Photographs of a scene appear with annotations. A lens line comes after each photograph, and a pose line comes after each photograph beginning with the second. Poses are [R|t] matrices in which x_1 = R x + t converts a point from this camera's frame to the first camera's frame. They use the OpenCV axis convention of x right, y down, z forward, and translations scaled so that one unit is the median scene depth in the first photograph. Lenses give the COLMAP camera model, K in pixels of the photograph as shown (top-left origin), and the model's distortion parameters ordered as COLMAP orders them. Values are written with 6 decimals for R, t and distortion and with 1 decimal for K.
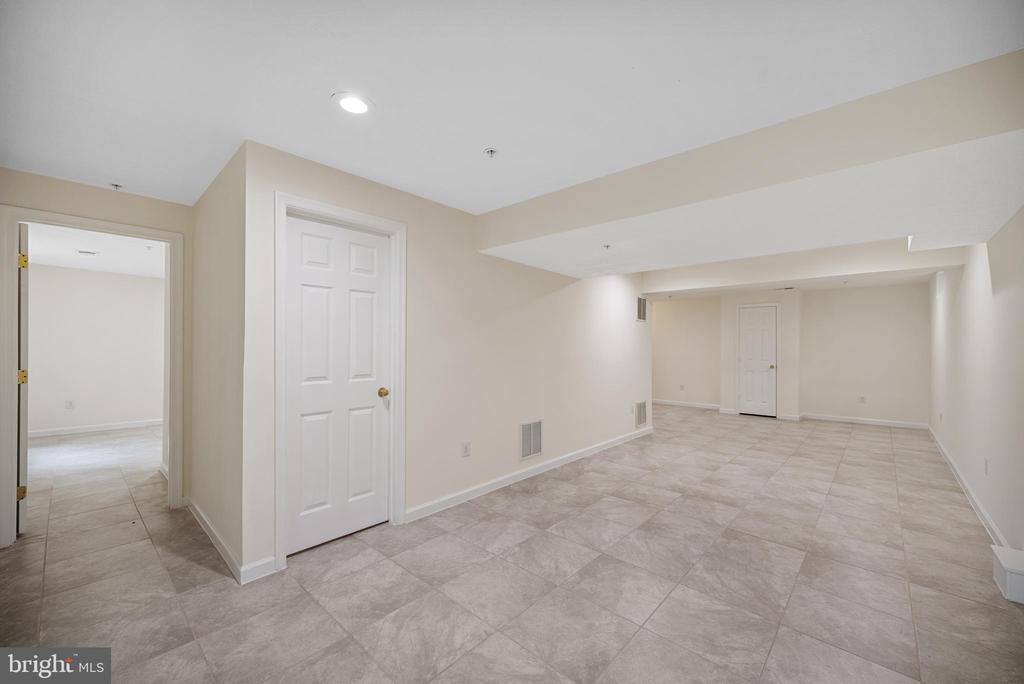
lens RADIAL K [[407.1, 0, 511.4], [0, 407.1, 345.0], [0, 0, 1]] dist [-0.001131, -0.000396]
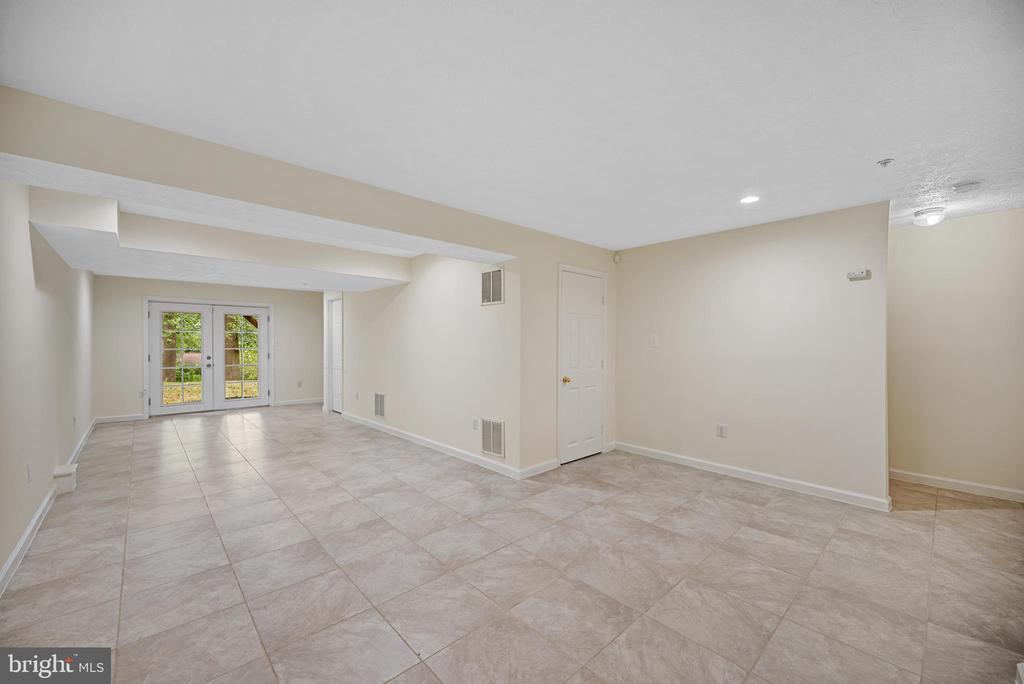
lens RADIAL K [[407.1, 0, 510.5], [0, 407.1, 345.6], [0, 0, 1]] dist [-0.001131, -0.000396]
pose [[-0.090726, 0.002209, -0.995873, 1.419678], [0.001238, 0.999997, 0.002105, 0.014650], [0.995875, -0.001041, -0.090729, 1.542799]]
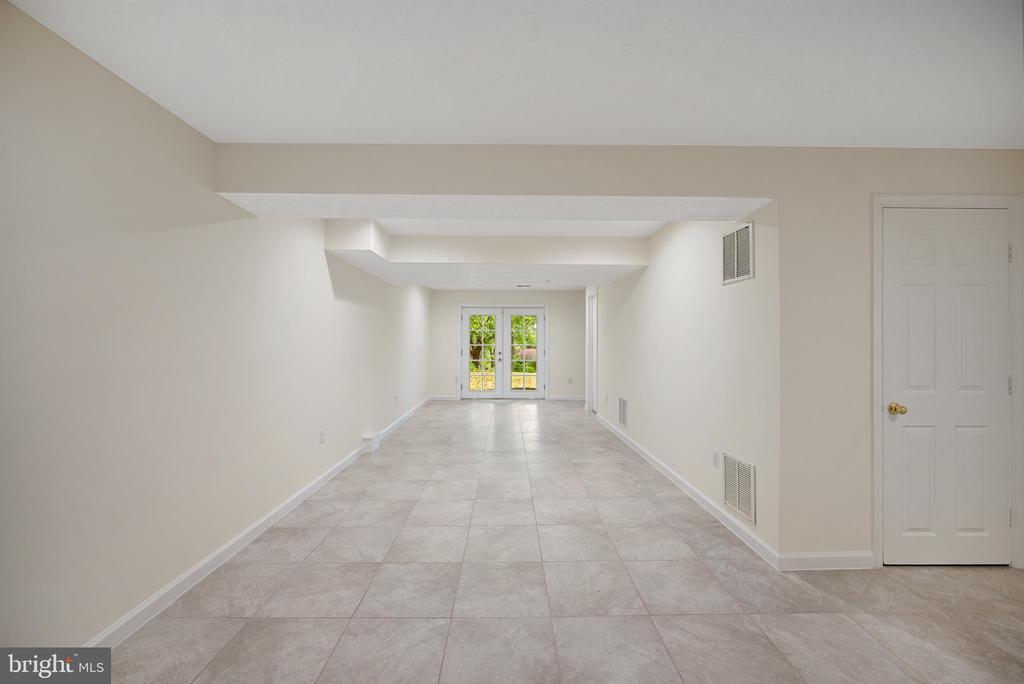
lens RADIAL K [[407.1, 0, 511.7], [0, 407.1, 336.3], [0, 0, 1]] dist [-0.001131, -0.000396]
pose [[-0.732584, -0.013246, -0.680548, 1.144497], [-0.004202, 0.999880, -0.014938, 0.015318], [0.680664, -0.008083, -0.732551, 1.637171]]
